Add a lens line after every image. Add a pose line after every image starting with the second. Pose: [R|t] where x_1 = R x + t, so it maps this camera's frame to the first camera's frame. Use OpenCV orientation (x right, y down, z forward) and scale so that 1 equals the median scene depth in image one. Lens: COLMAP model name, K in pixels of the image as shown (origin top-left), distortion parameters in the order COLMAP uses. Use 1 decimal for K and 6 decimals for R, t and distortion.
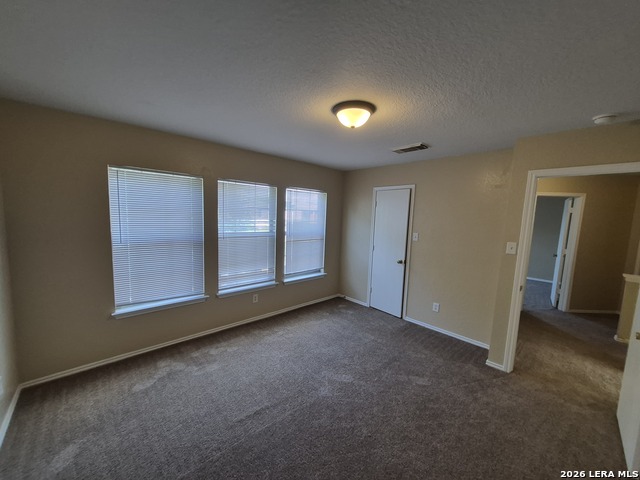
lens RADIAL K [[250.1, 0, 319.0], [0, 250.1, 238.6], [0, 0, 1]] dist [0.005742, -0.001052]
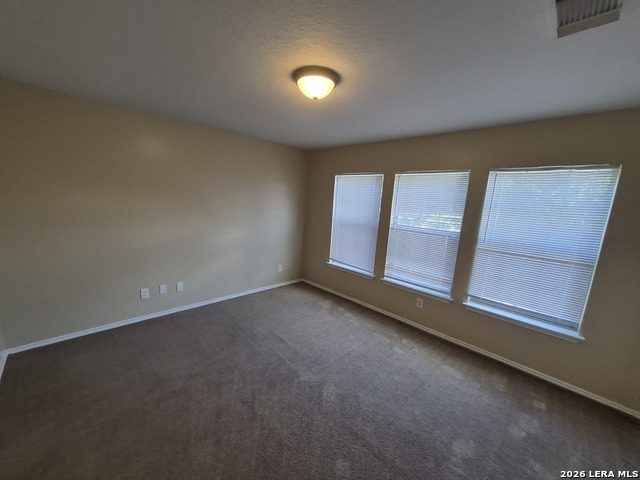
lens RADIAL K [[250.1, 0, 318.0], [0, 250.1, 240.9], [0, 0, 1]] dist [0.005742, -0.001052]
pose [[0.055507, 0.134346, -0.989379, 0.634684], [-0.161772, 0.979024, 0.123864, -0.030820], [0.985266, 0.153178, 0.076076, 0.601197]]
